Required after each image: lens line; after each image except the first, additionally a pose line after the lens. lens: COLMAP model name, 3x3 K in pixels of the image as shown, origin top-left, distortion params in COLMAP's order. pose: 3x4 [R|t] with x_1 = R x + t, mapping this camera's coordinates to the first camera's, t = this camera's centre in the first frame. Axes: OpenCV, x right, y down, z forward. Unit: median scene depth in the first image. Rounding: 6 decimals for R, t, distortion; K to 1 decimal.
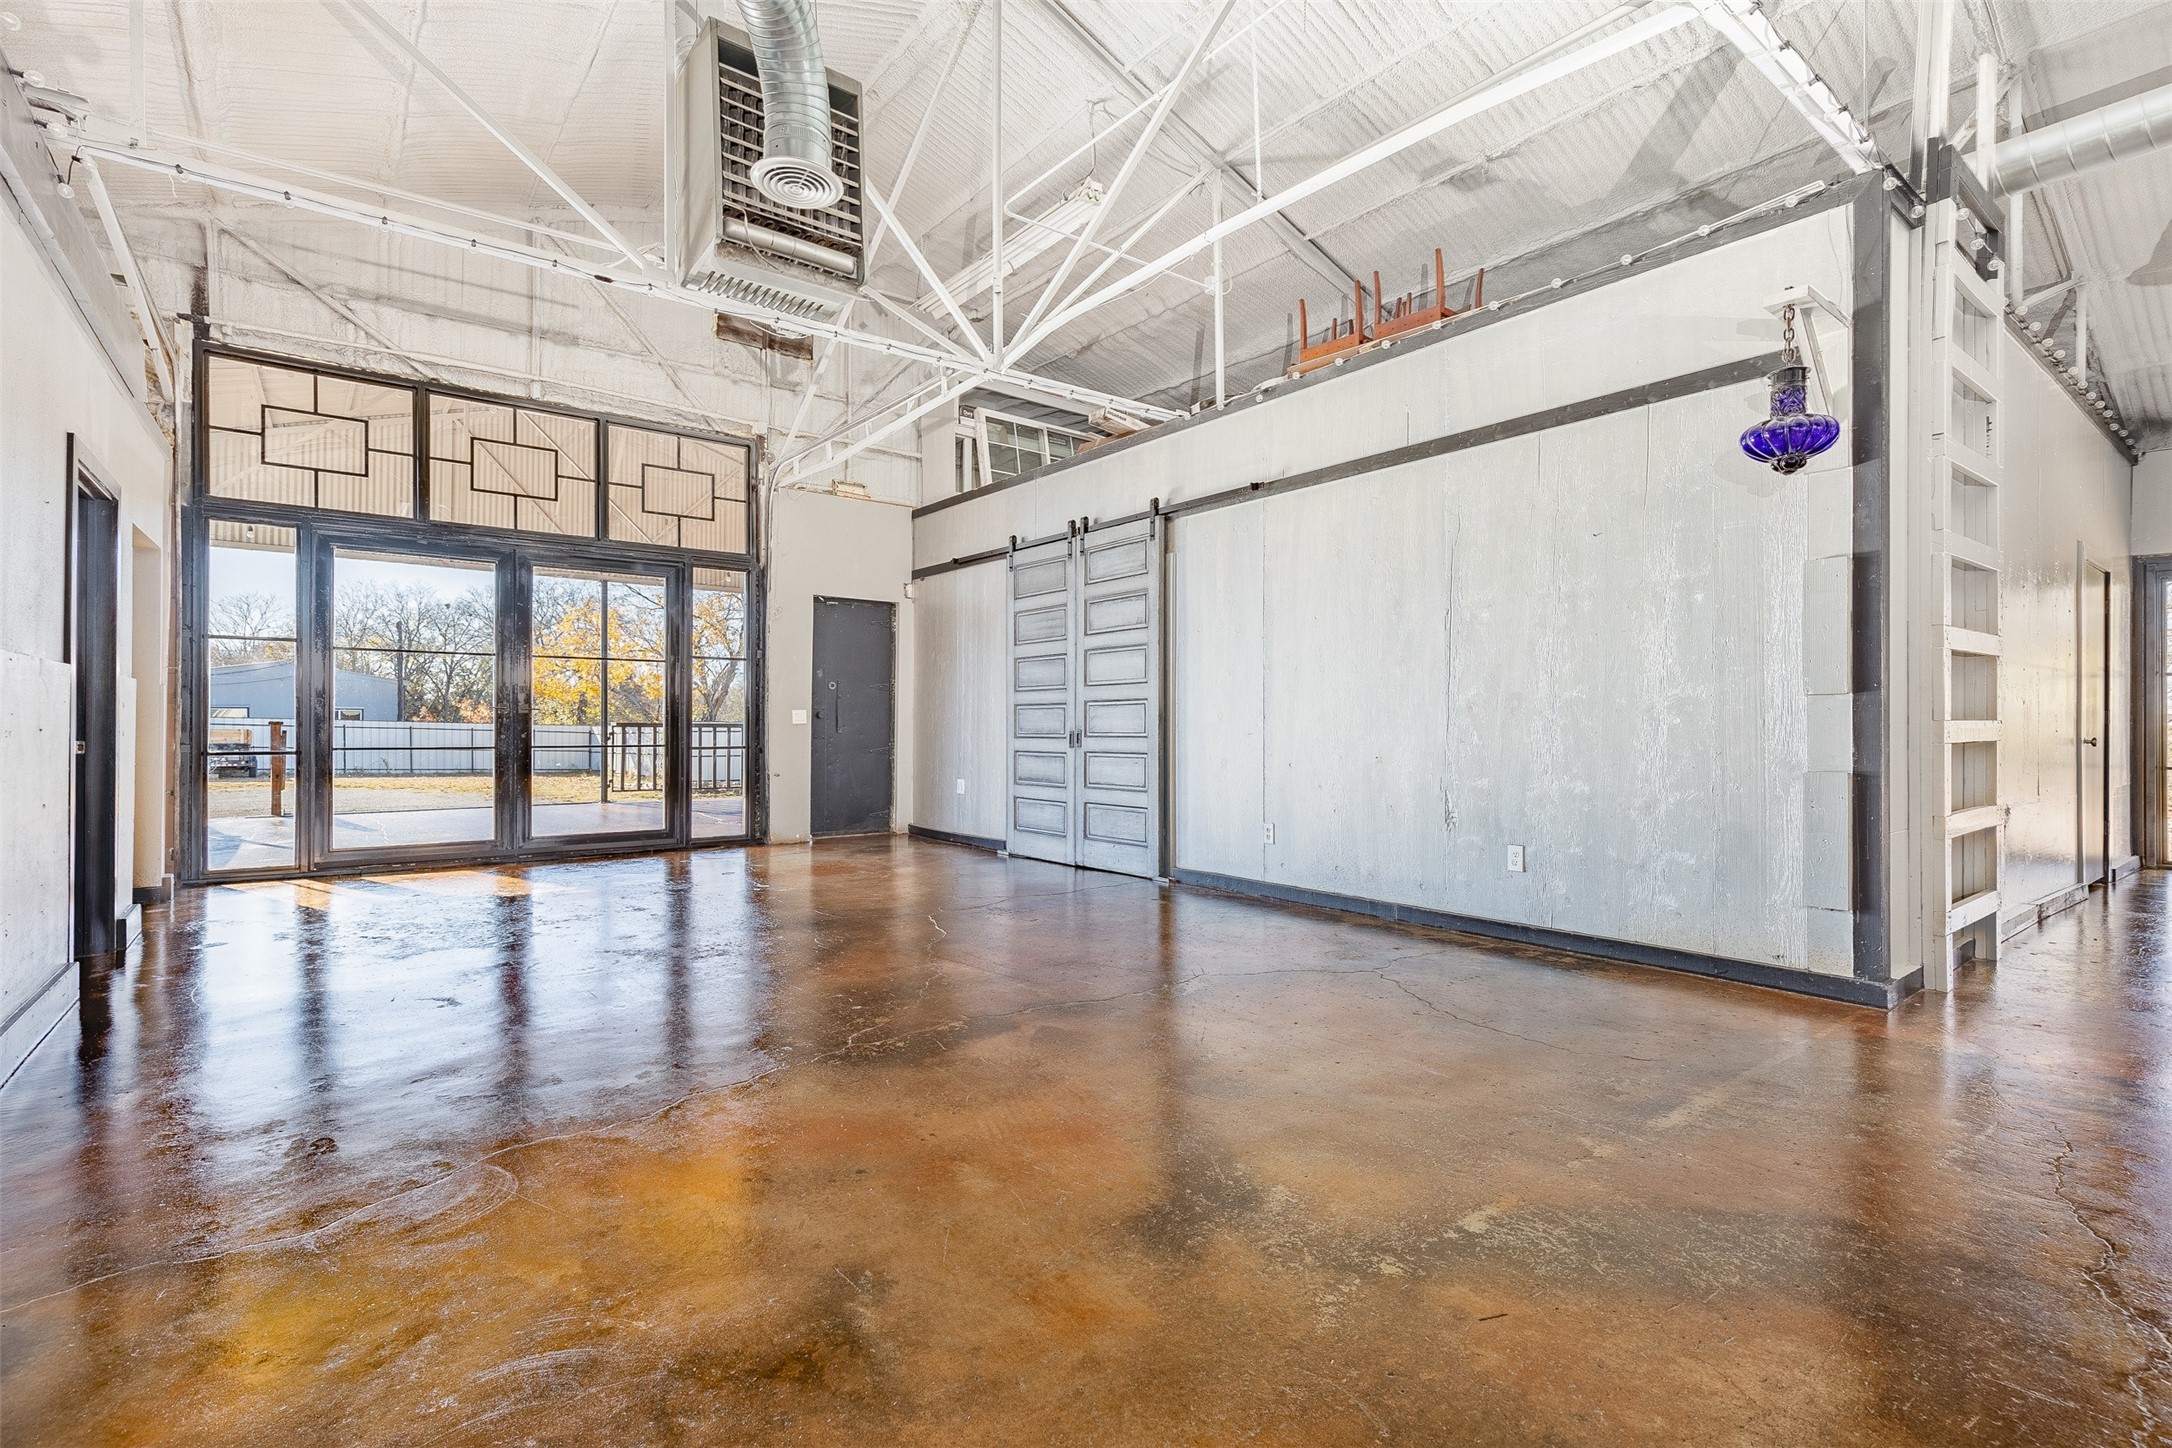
lens RADIAL K [[983.0, 0, 1086.9], [0, 983.0, 719.1], [0, 0, 1]] dist [0.003725, 0.000395]
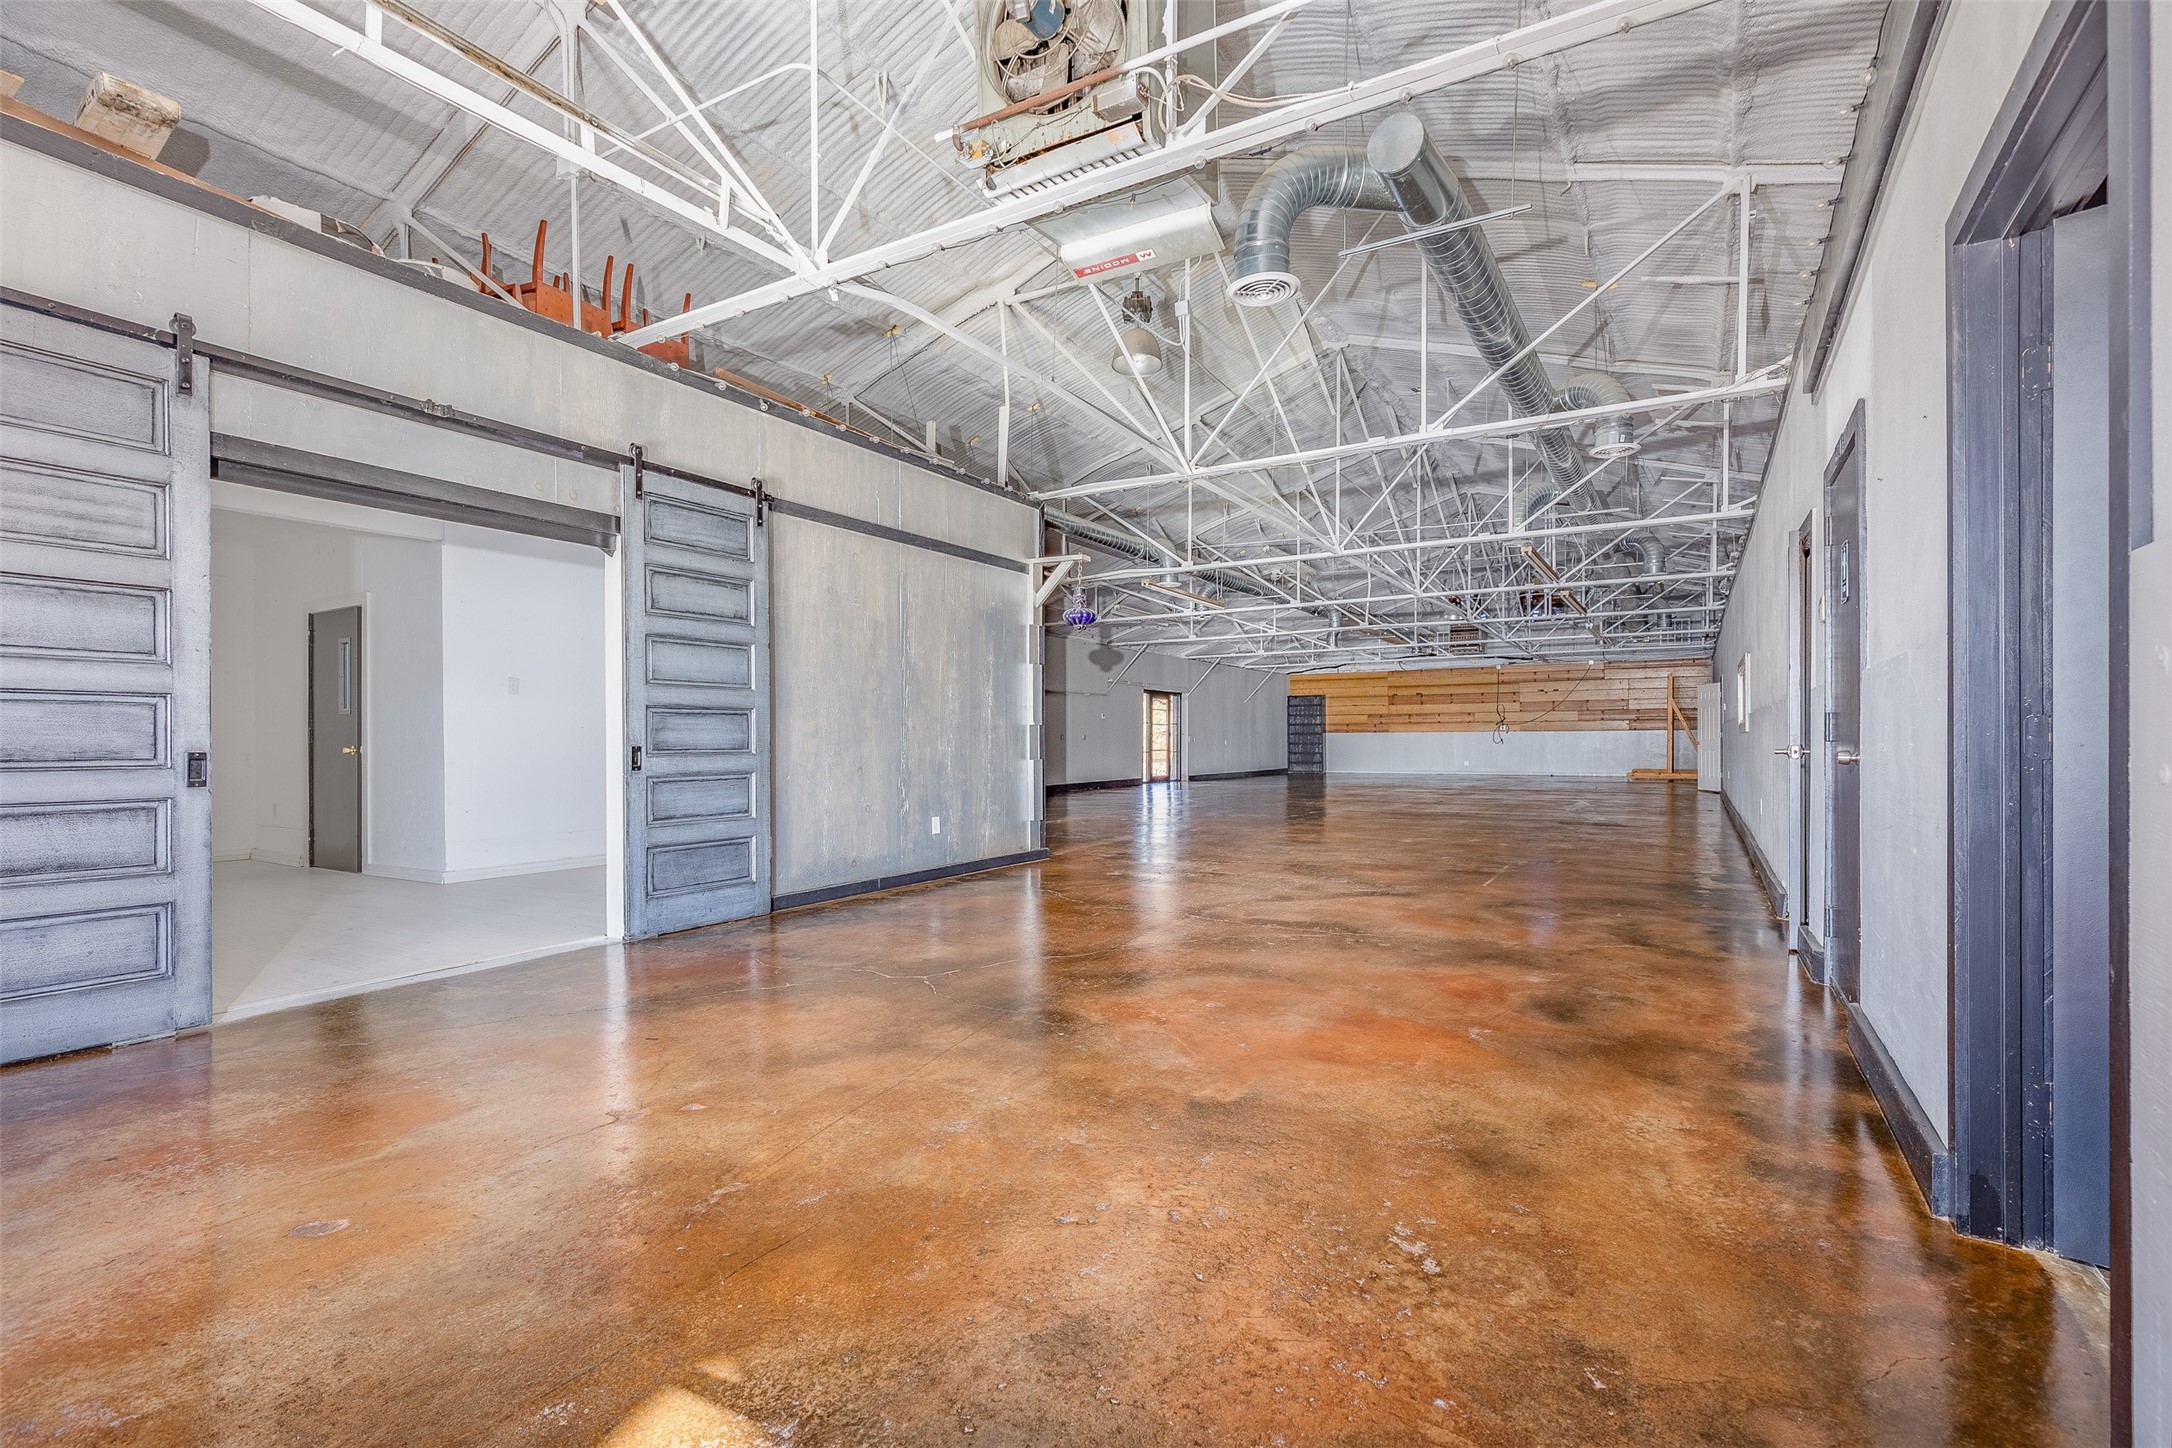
lens RADIAL K [[983.0, 0, 1097.6], [0, 983.0, 737.1], [0, 0, 1]] dist [0.003725, 0.000395]
pose [[-0.362286, 0.002034, 0.932065, -0.627145], [0.000493, 0.999998, -0.001991, 0.005592], [-0.932067, -0.000262, -0.362287, 0.754712]]
